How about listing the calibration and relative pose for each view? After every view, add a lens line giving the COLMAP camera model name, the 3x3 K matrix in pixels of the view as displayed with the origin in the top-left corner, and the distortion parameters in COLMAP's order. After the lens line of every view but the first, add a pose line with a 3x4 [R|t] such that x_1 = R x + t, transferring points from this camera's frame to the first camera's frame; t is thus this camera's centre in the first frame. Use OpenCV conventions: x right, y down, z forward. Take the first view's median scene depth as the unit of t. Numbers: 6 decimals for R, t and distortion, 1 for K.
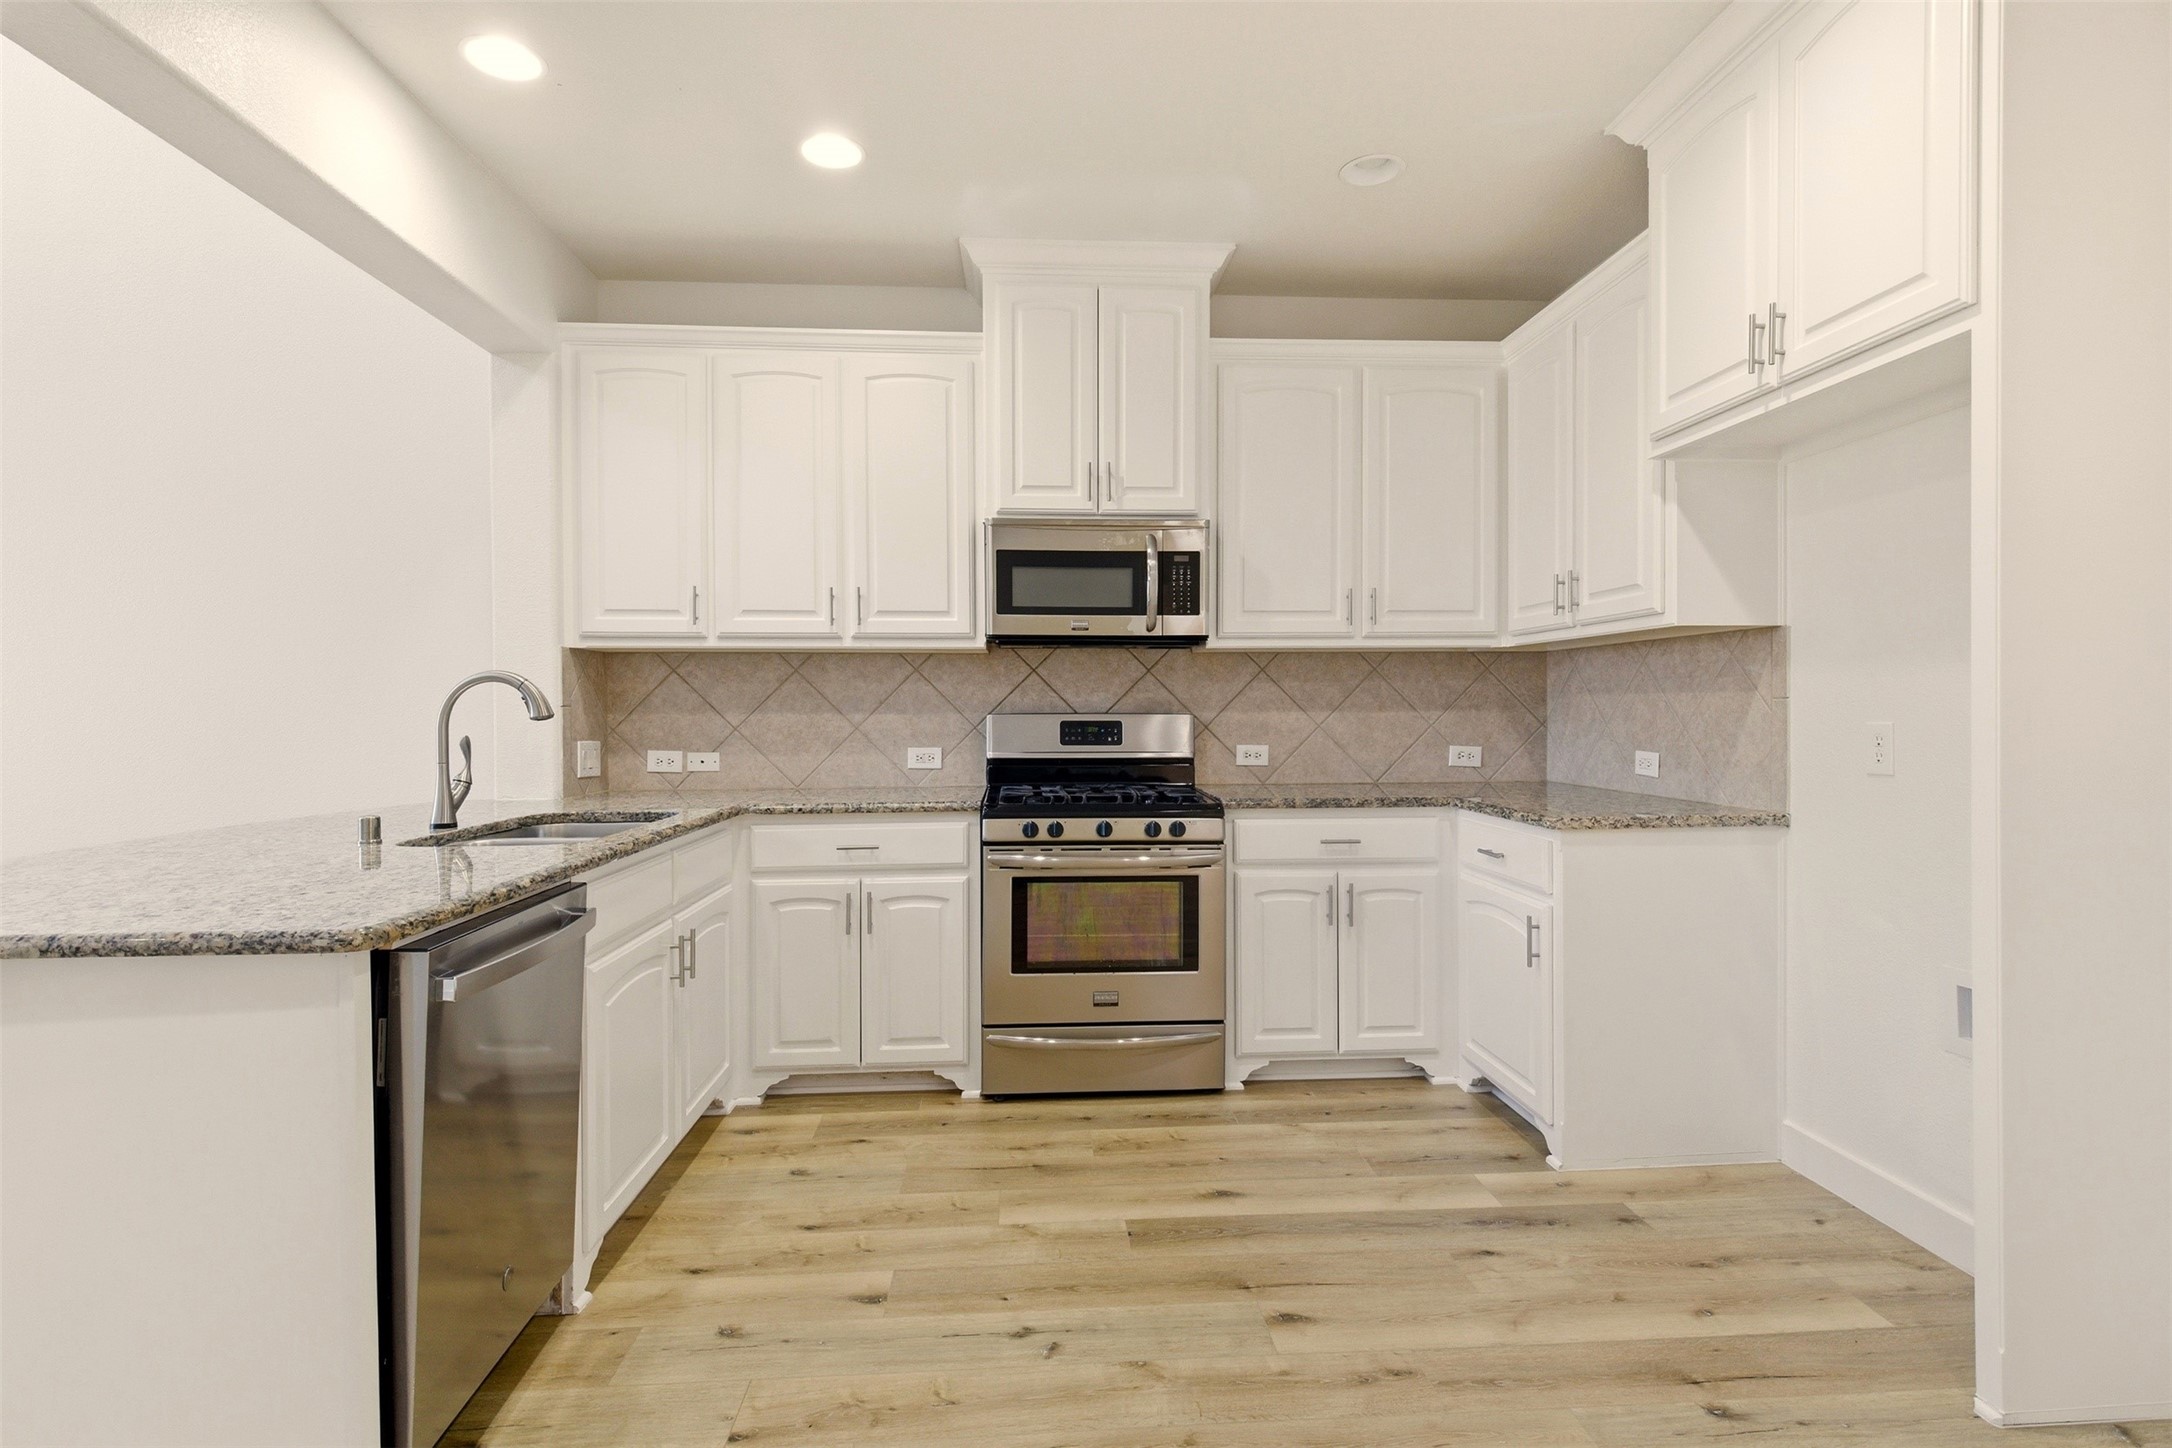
lens RADIAL K [[1082.2, 0, 1095.0], [0, 1082.2, 718.8], [0, 0, 1]] dist [0.022676, -0.013461]
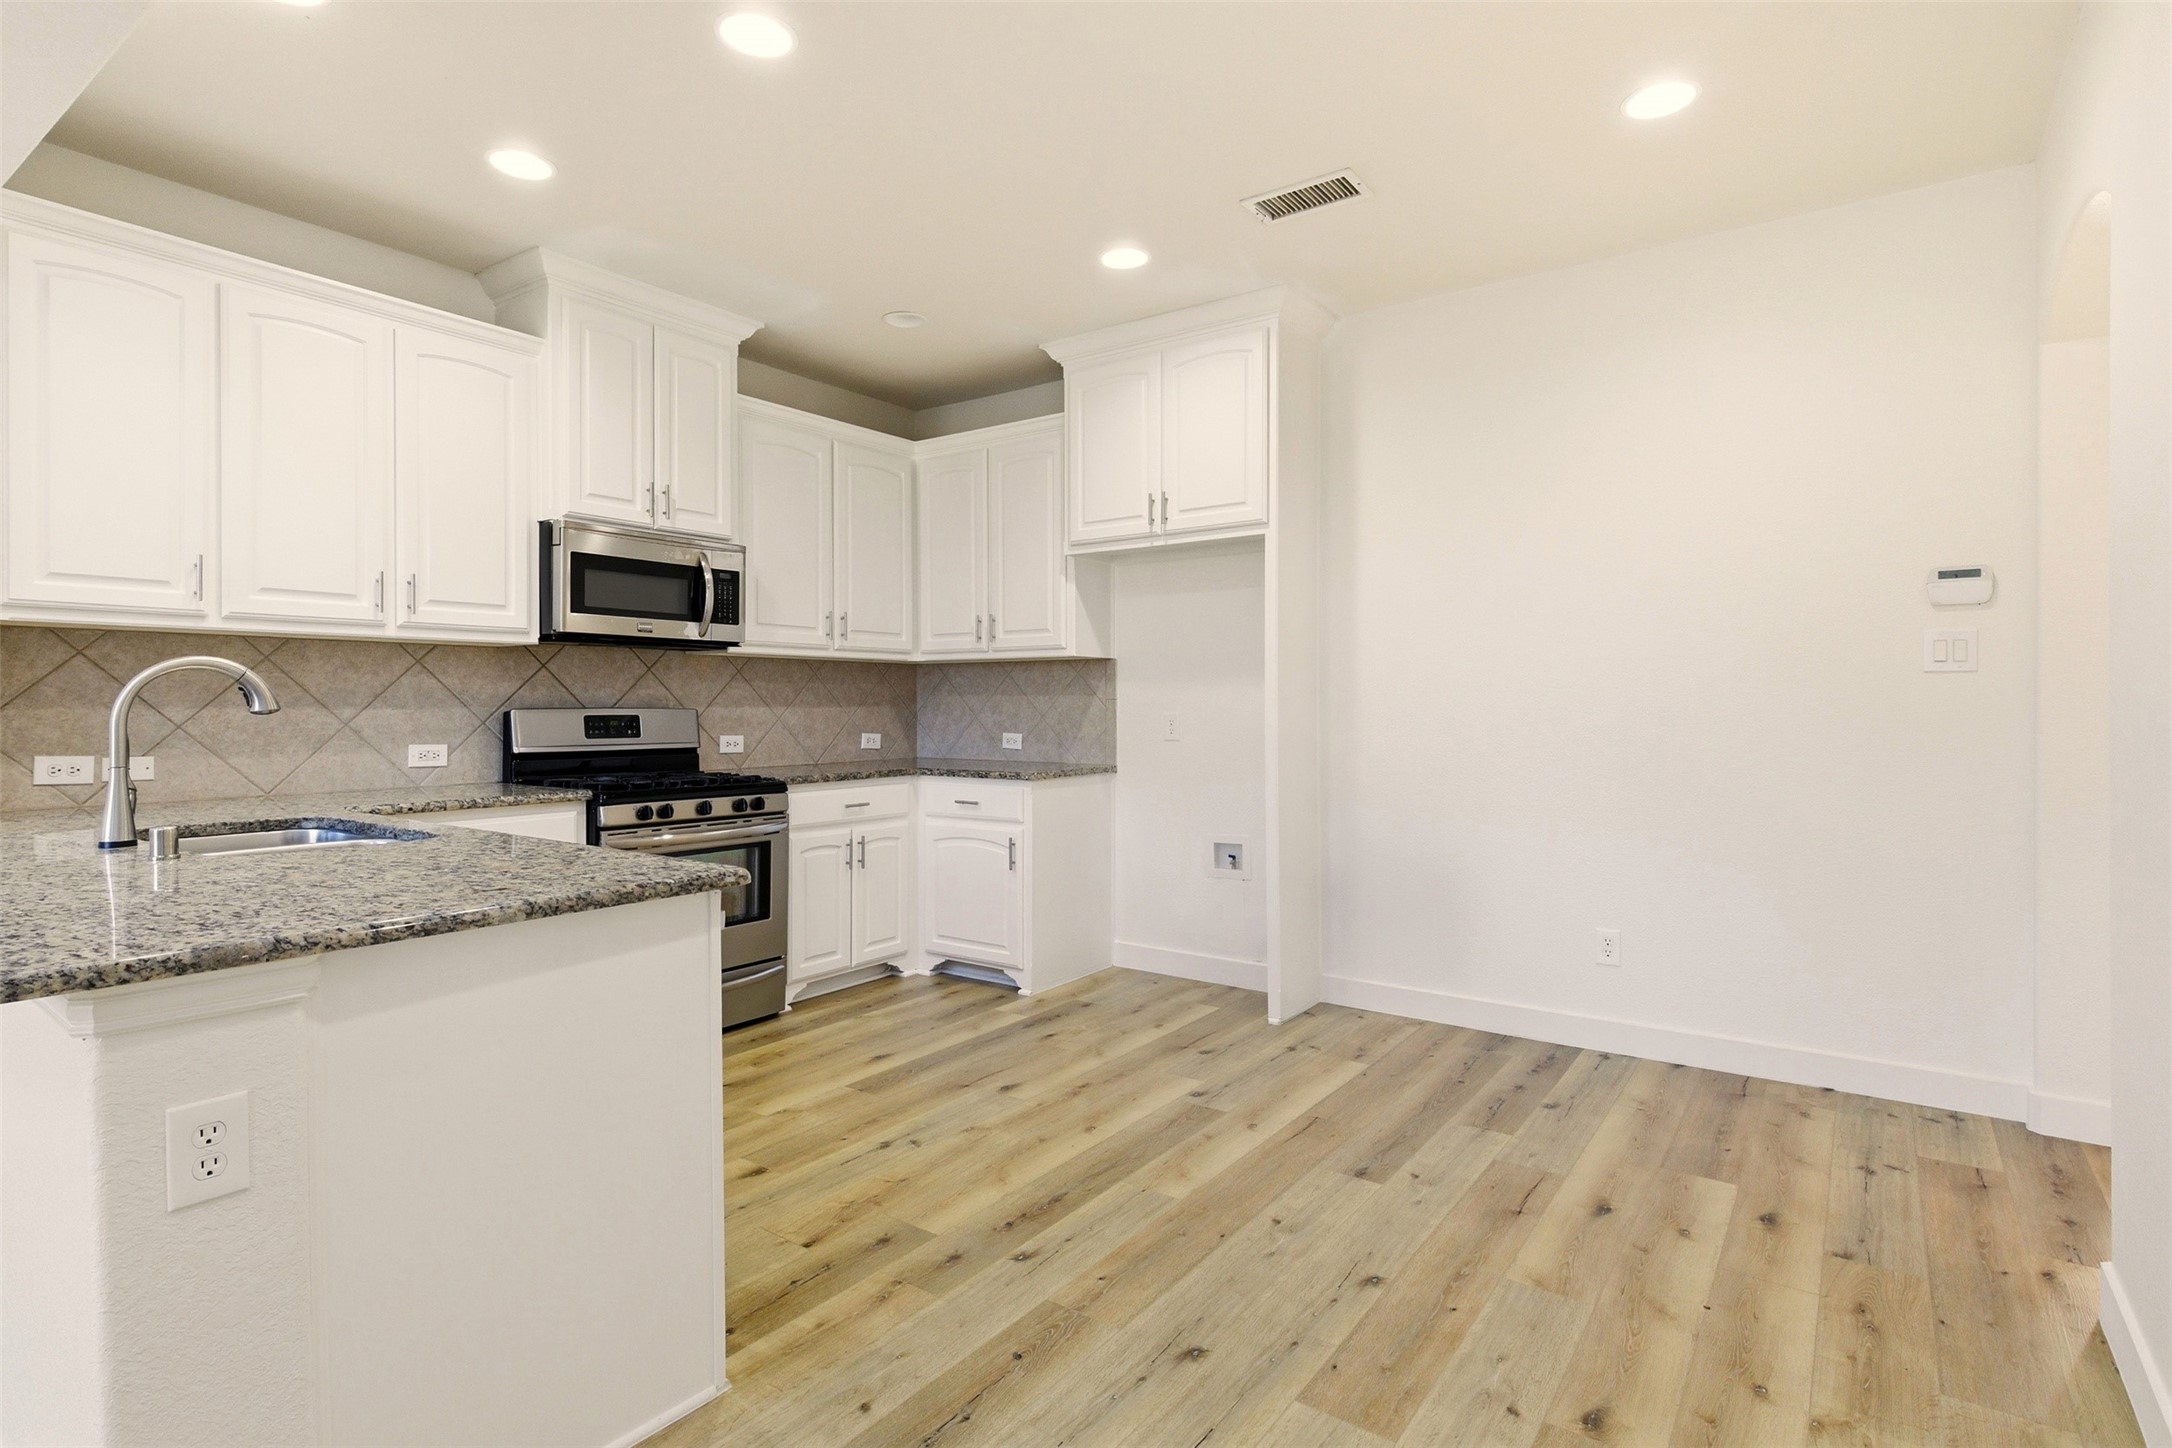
lens RADIAL K [[1082.2, 0, 1110.2], [0, 1082.2, 714.7], [0, 0, 1]] dist [0.022676, -0.013461]
pose [[0.627521, -0.002865, 0.778594, -0.608012], [0.005040, 0.999987, -0.000382, 0.004752], [-0.778583, 0.004164, 0.627527, -0.071135]]
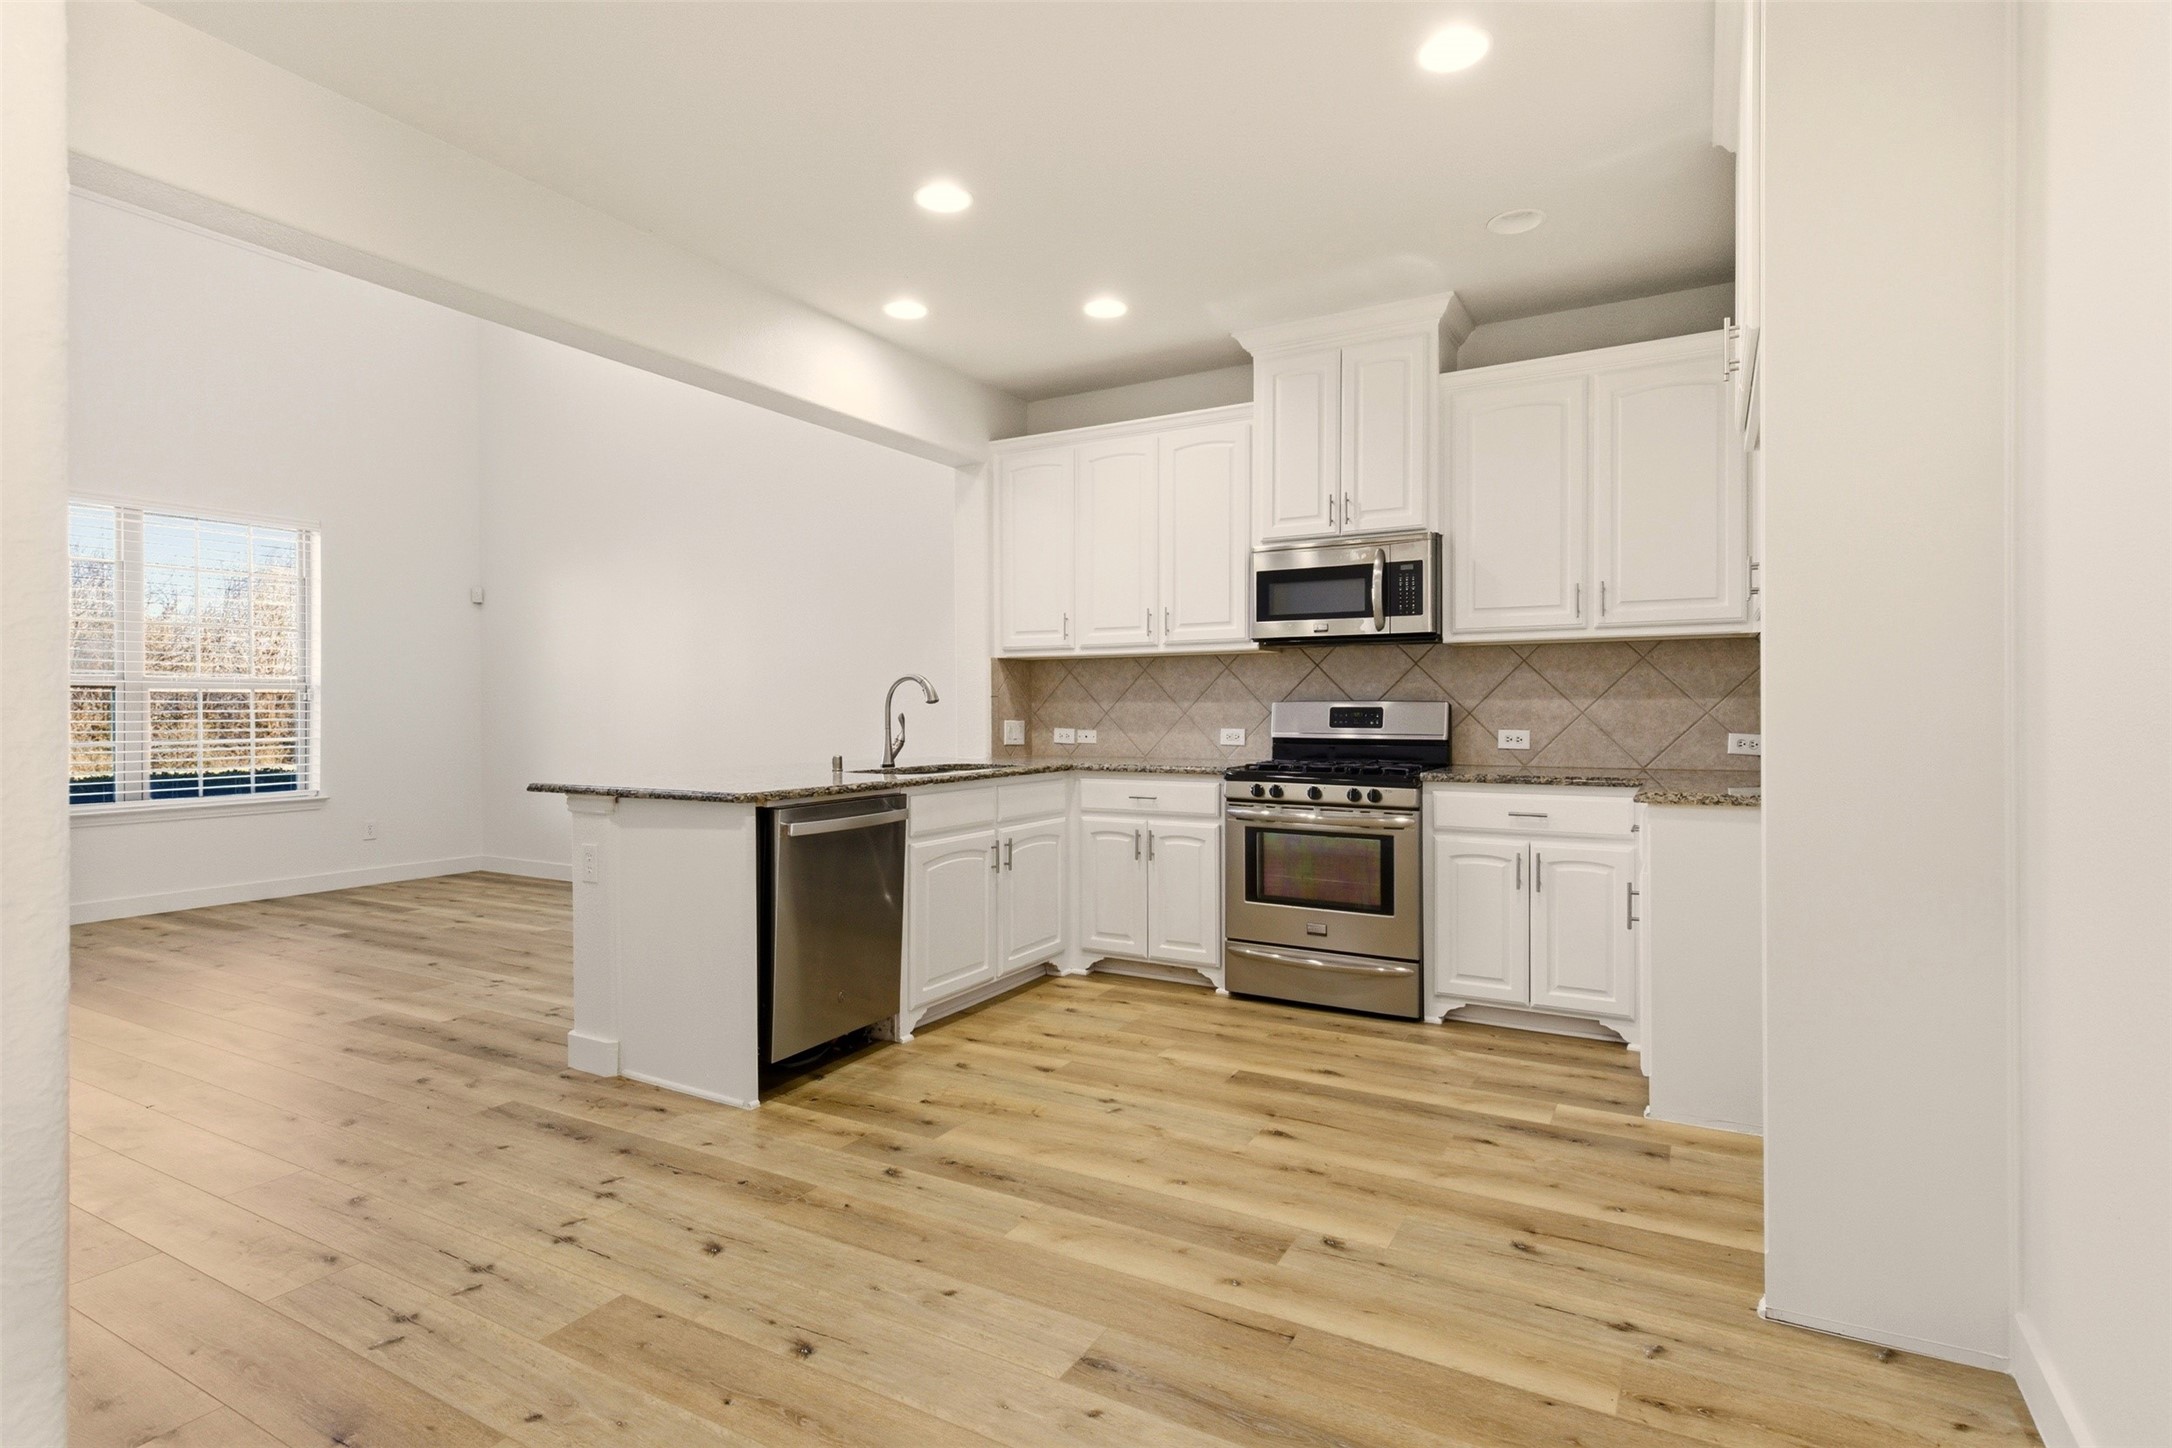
lens RADIAL K [[1082.2, 0, 1089.2], [0, 1082.2, 718.2], [0, 0, 1]] dist [0.022676, -0.013461]
pose [[0.833700, 0.005788, -0.552187, 0.465393], [-0.005881, 0.999981, 0.001602, 0.015527], [0.552186, 0.001912, 0.833719, -0.176599]]
